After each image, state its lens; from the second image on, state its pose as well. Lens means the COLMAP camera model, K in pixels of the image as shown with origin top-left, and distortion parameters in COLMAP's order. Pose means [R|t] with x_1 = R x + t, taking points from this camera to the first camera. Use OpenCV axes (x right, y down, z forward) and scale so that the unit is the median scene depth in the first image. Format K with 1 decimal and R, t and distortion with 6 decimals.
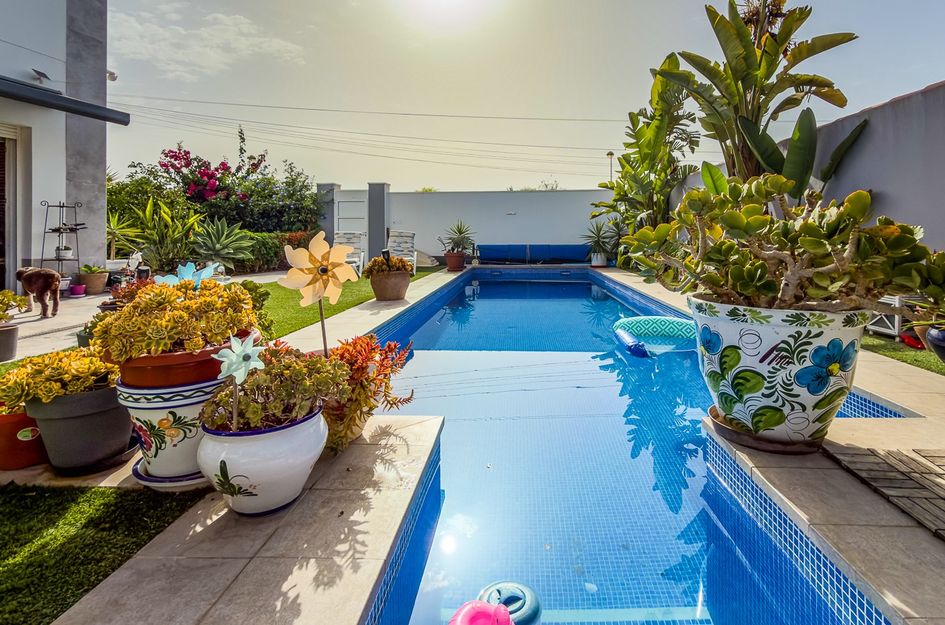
lens RADIAL K [[461.3, 0, 476.8], [0, 461.3, 232.0], [0, 0, 1]] dist [-0.003710, 0.001521]
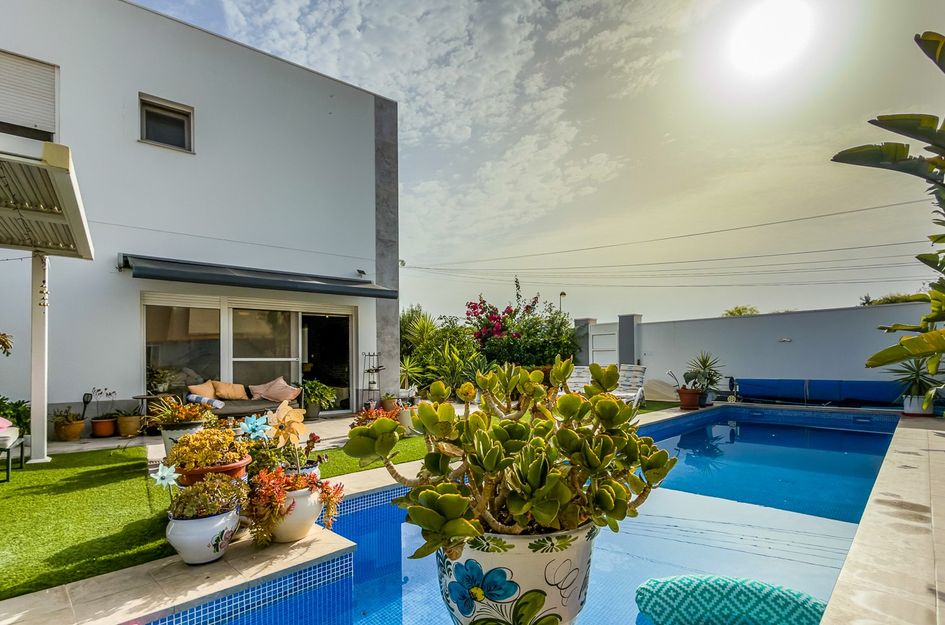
lens RADIAL K [[444.5, 0, 466.1], [0, 444.5, 349.2], [0, 0, 1]] dist [0.002328, 0.000622]
pose [[0.762748, -0.030145, -0.645993, 0.178873], [0.020190, 0.999536, -0.022804, -0.021539], [0.646381, 0.004352, 0.763003, 0.042882]]
